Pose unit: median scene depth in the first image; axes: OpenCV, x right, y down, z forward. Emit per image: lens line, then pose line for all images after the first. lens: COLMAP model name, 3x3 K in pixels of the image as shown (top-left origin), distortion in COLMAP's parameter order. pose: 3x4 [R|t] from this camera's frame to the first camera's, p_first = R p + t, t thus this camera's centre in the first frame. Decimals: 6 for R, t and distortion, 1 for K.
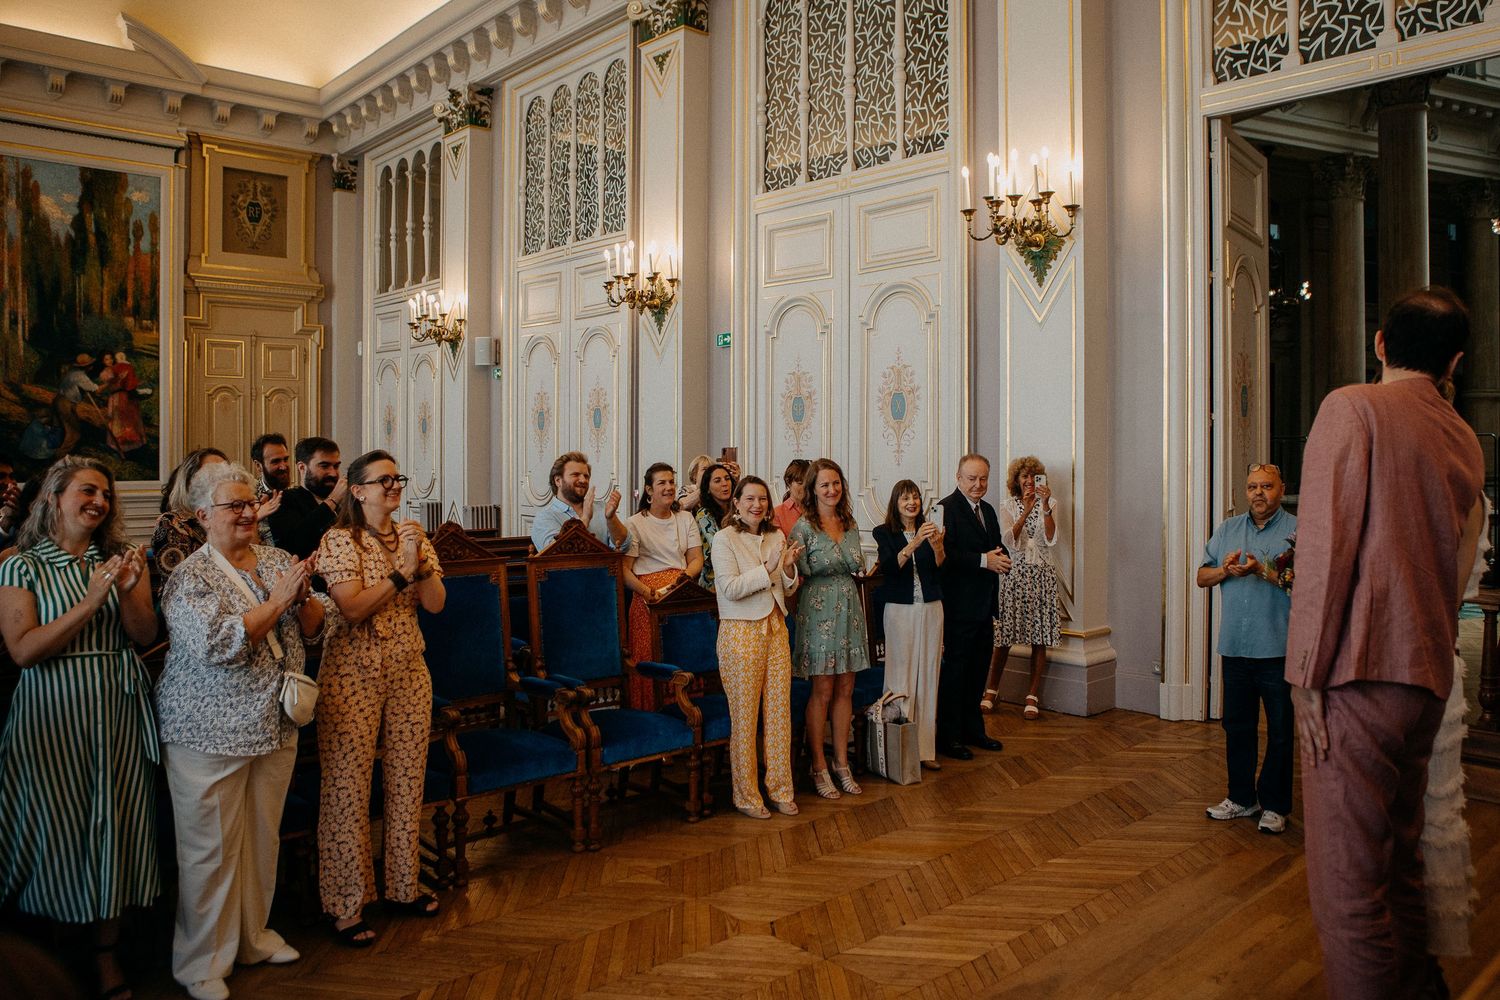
lens RADIAL K [[1125.6, 0, 781.8], [0, 1125.6, 445.2], [0, 0, 1]] dist [-0.083707, 0.050295]
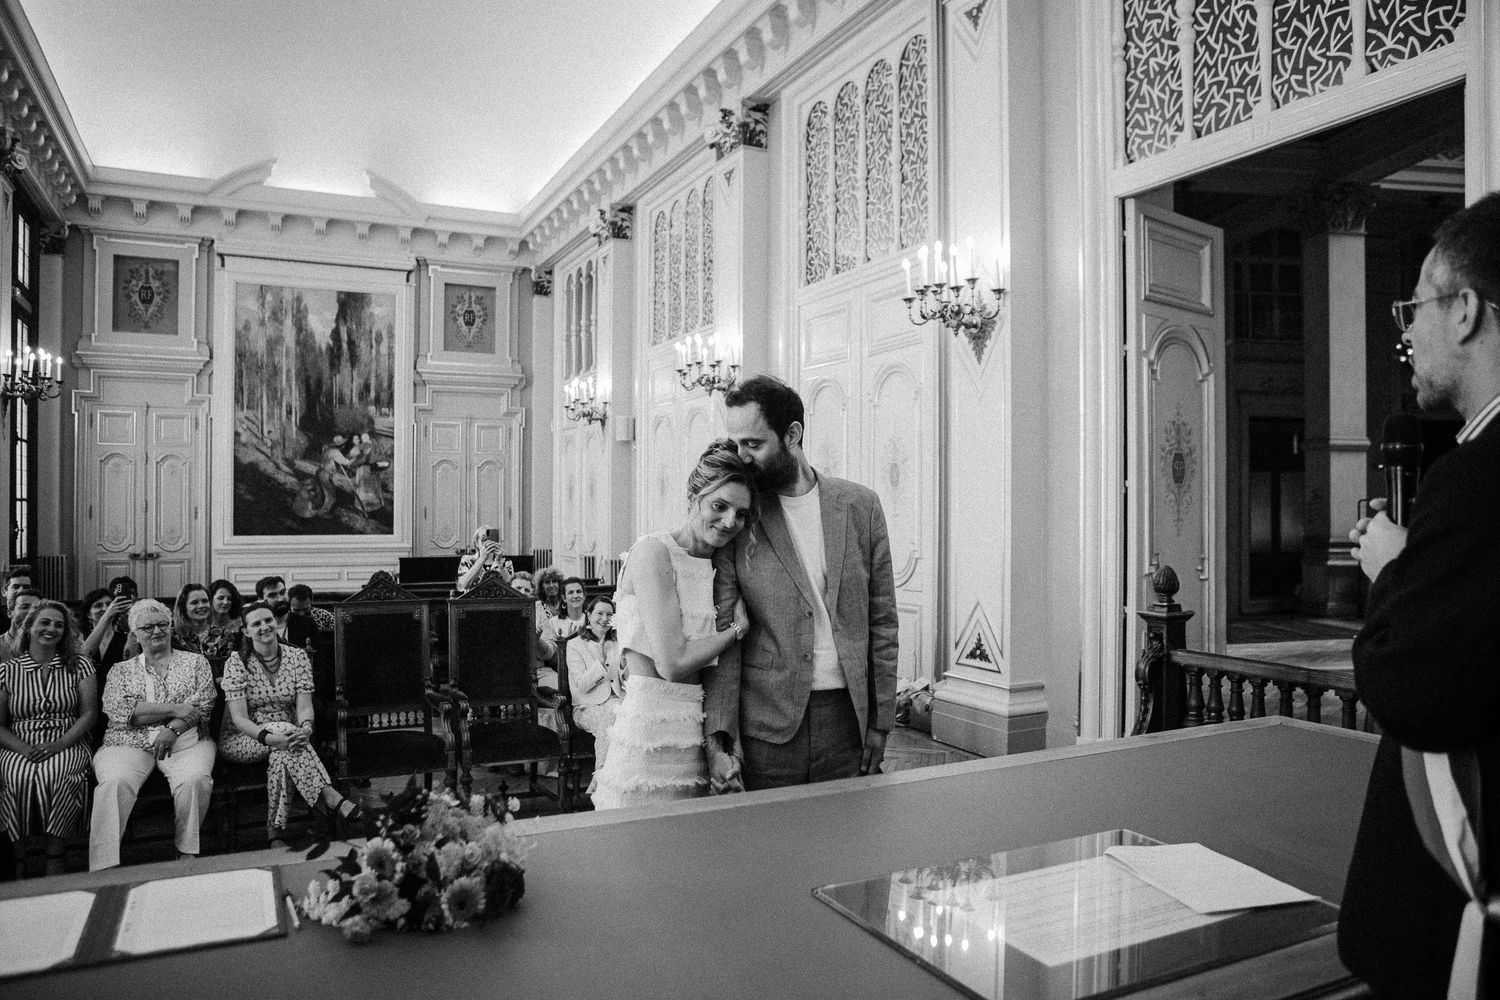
lens RADIAL K [[1043.2, 0, 715.9], [0, 1043.2, 476.9], [0, 0, 1]] dist [-0.059264, 0.039560]
pose [[0.952135, -0.007843, -0.305579, 0.210911], [-0.000096, 0.999663, -0.025958, -0.004738], [0.305679, 0.024745, 0.951813, -0.025689]]
